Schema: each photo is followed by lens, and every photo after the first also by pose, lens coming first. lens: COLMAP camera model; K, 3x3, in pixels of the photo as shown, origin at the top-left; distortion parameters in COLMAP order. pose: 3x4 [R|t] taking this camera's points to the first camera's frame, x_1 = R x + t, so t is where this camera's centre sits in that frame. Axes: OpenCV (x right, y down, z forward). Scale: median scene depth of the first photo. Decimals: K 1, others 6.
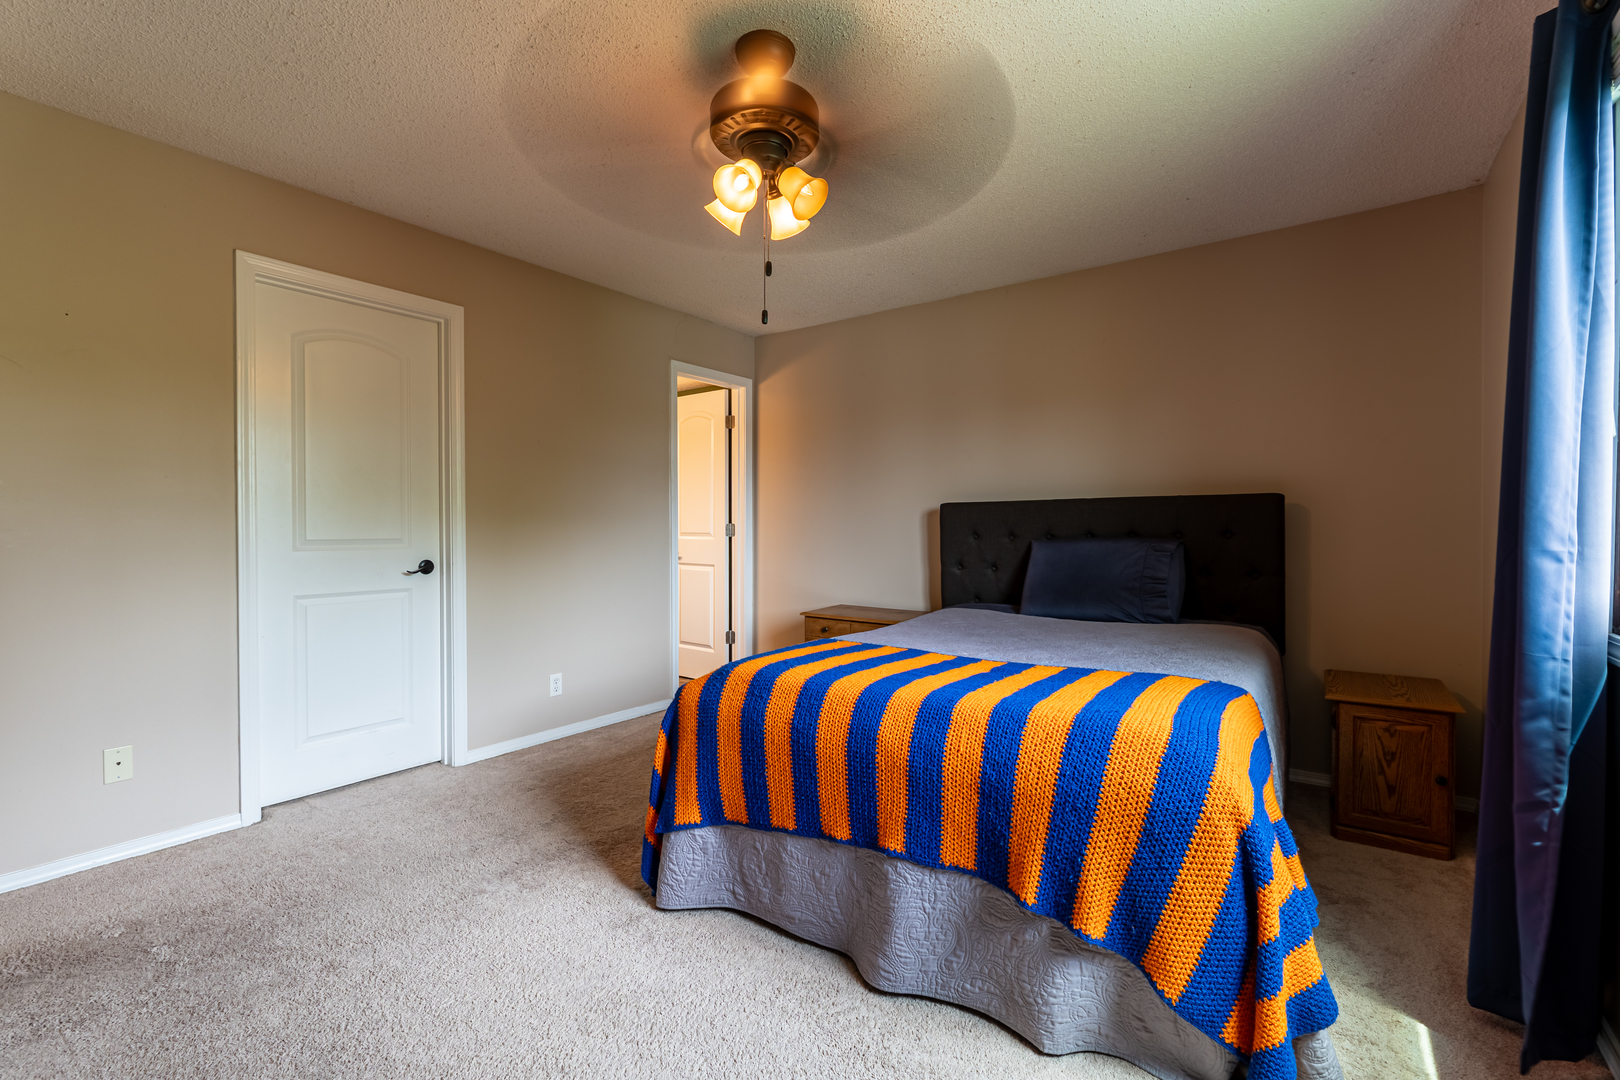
lens RADIAL K [[698.1, 0, 812.9], [0, 698.1, 529.7], [0, 0, 1]] dist [-0.011300, 0.001095]
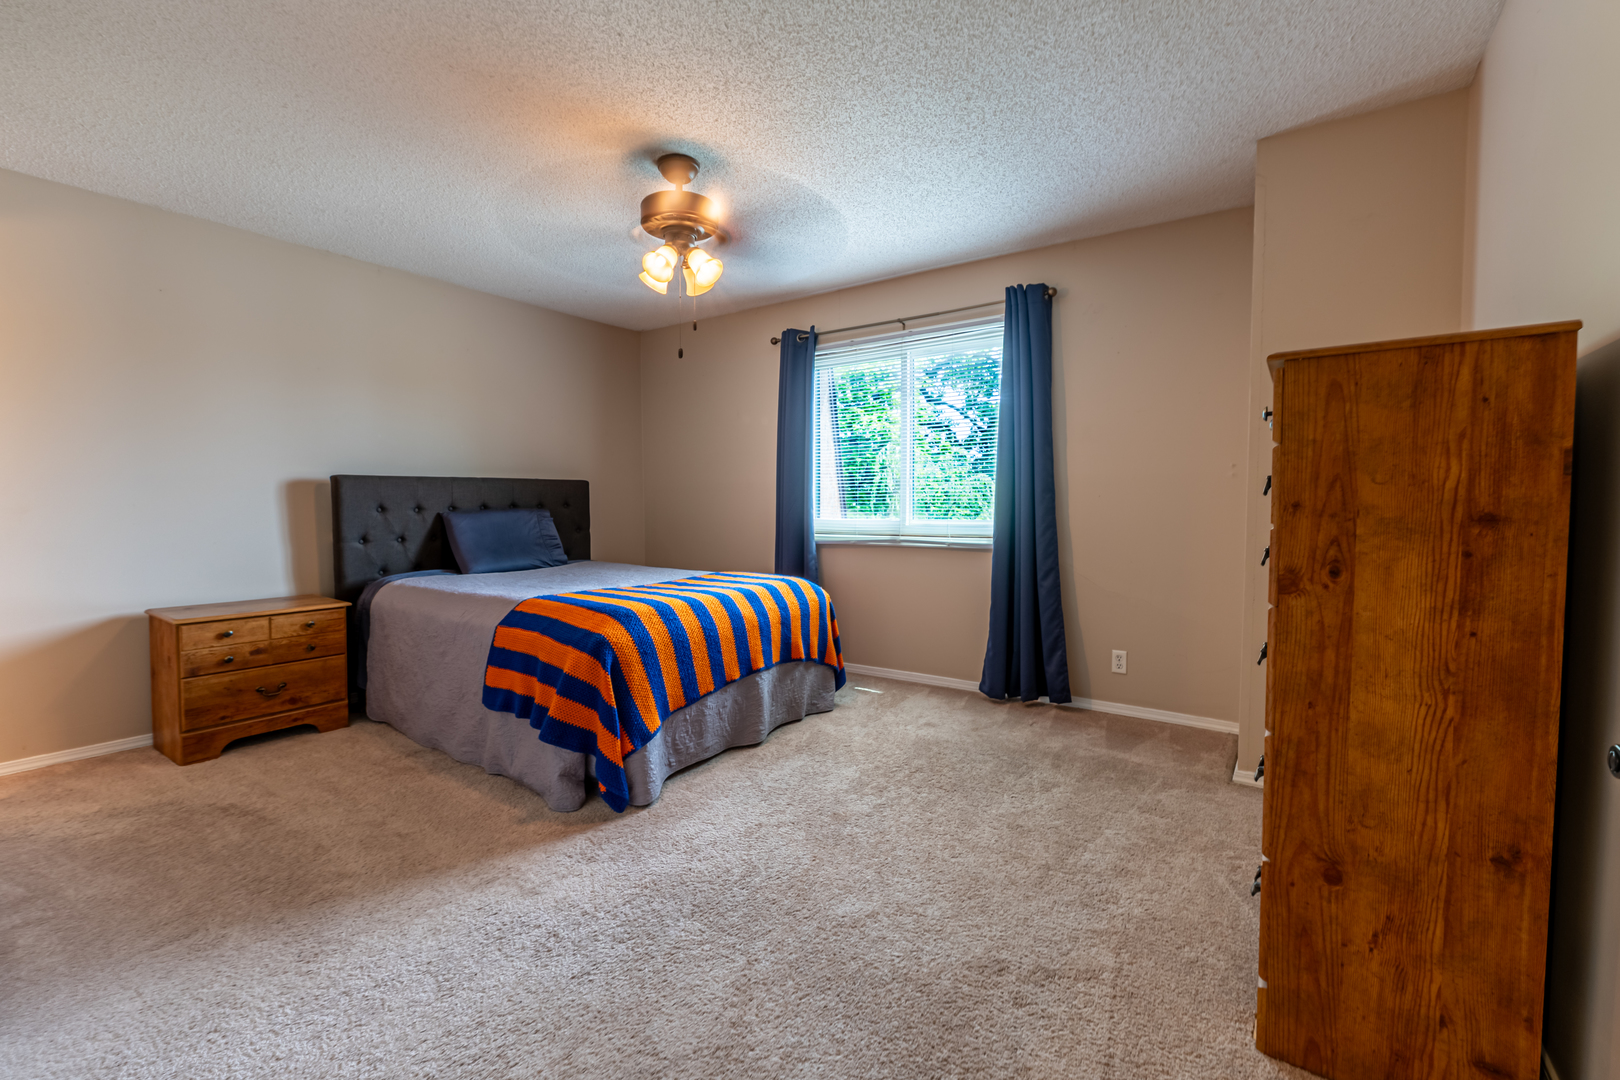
lens RADIAL K [[698.1, 0, 816.2], [0, 698.1, 540.8], [0, 0, 1]] dist [-0.011300, 0.001095]
pose [[-0.022766, -0.055859, 0.998179, -1.513137], [0.006720, 0.998407, 0.056025, 0.004325], [-0.999718, 0.007984, -0.022355, 0.754334]]
